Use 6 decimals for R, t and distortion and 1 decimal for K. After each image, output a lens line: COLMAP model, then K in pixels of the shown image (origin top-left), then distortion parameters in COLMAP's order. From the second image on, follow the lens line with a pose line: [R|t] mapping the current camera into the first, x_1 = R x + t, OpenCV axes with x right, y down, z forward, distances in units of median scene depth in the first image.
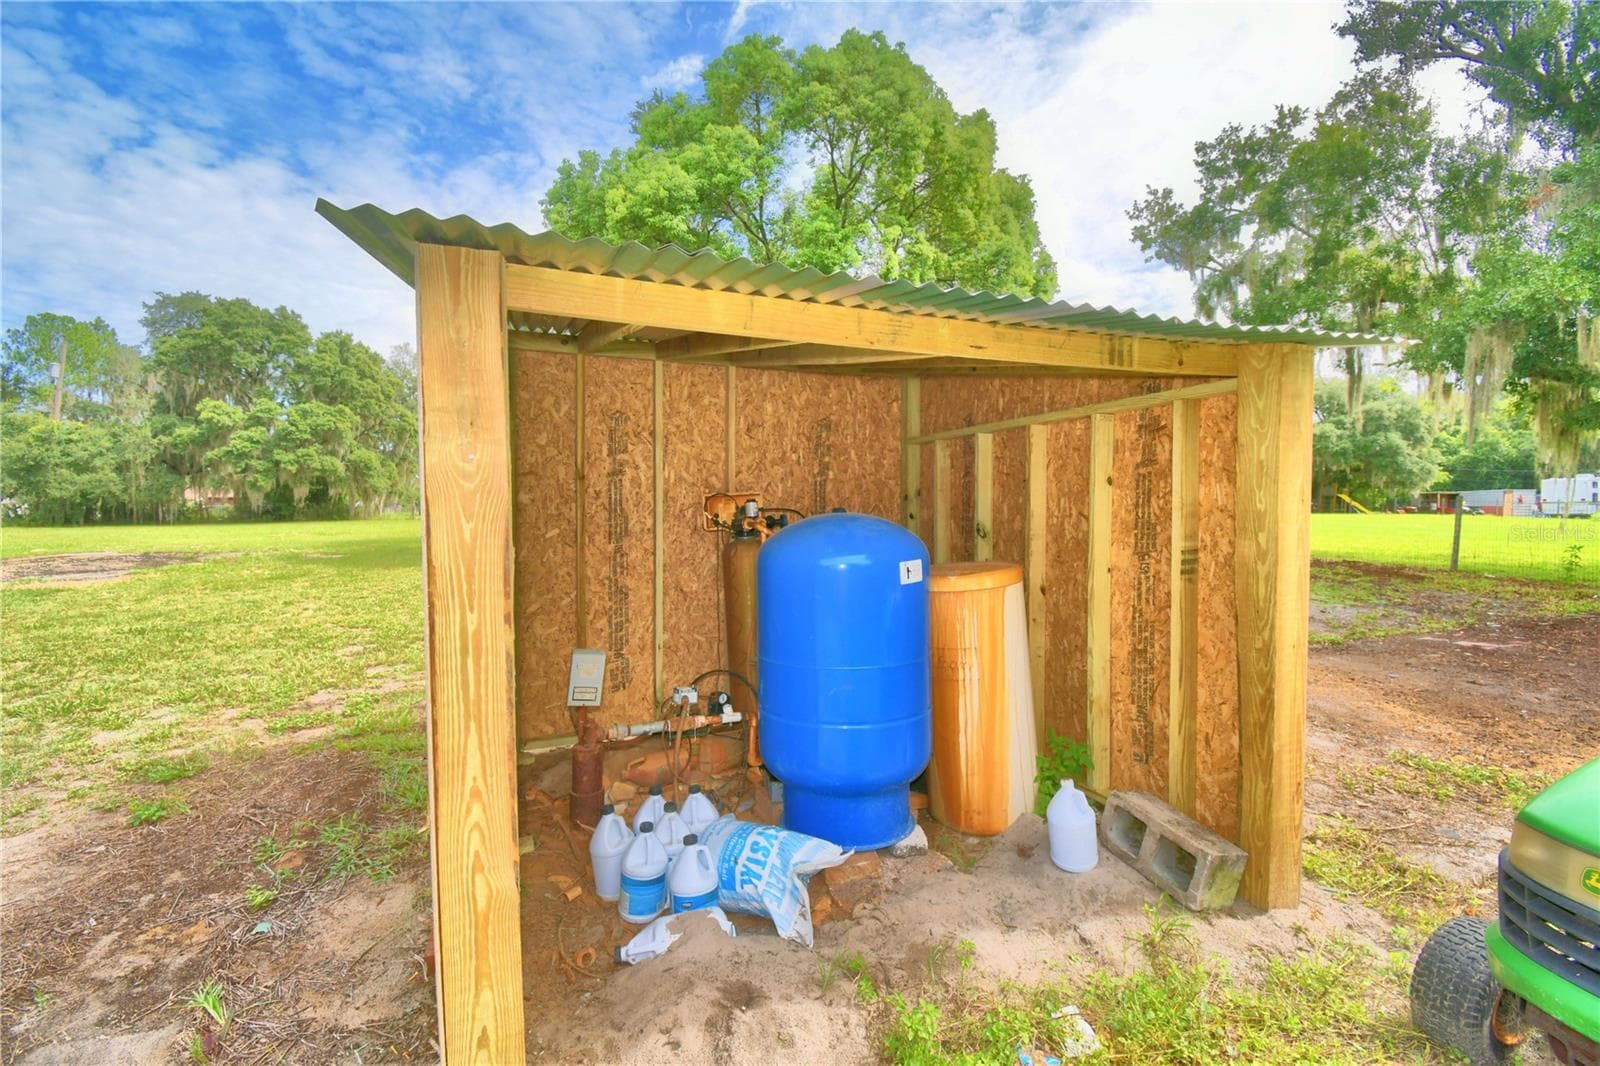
lens RADIAL K [[696.1, 0, 795.0], [0, 696.1, 529.7], [0, 0, 1]] dist [0.019563, -0.026445]
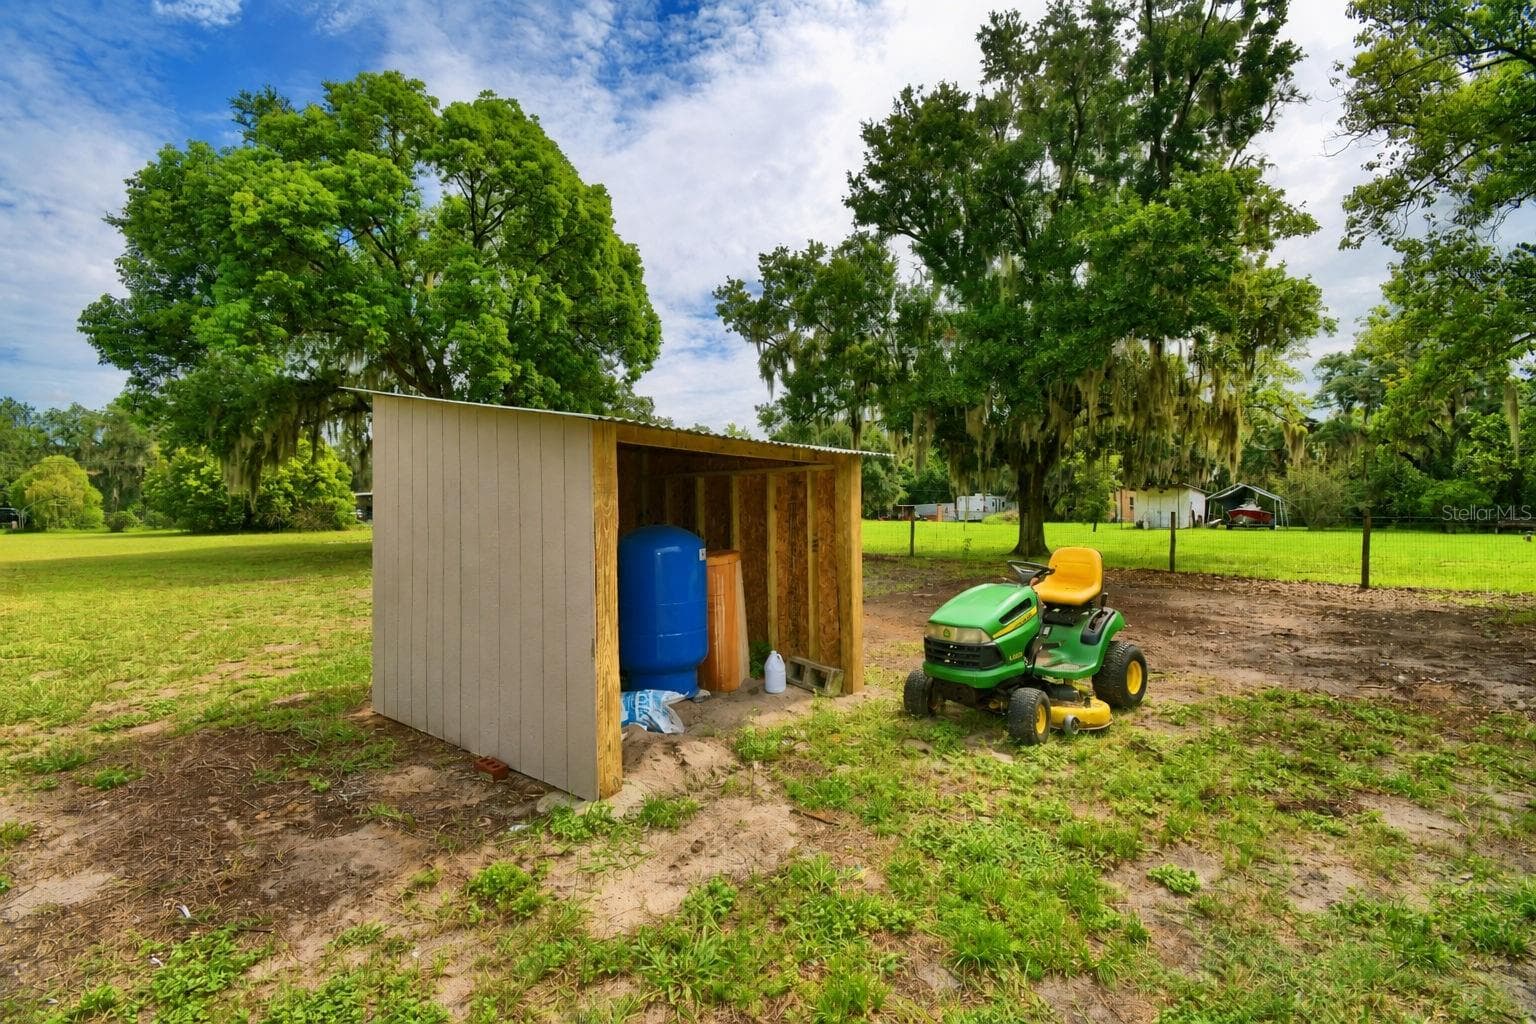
lens RADIAL K [[734.0, 0, 725.1], [0, 734.0, 503.4], [0, 0, 1]] dist [0.021065, -0.039274]
pose [[0.872576, 0.002202, 0.488473, -0.196926], [0.022442, 0.998753, -0.044590, 0.002506], [-0.487962, 0.049870, 0.871439, -0.212885]]
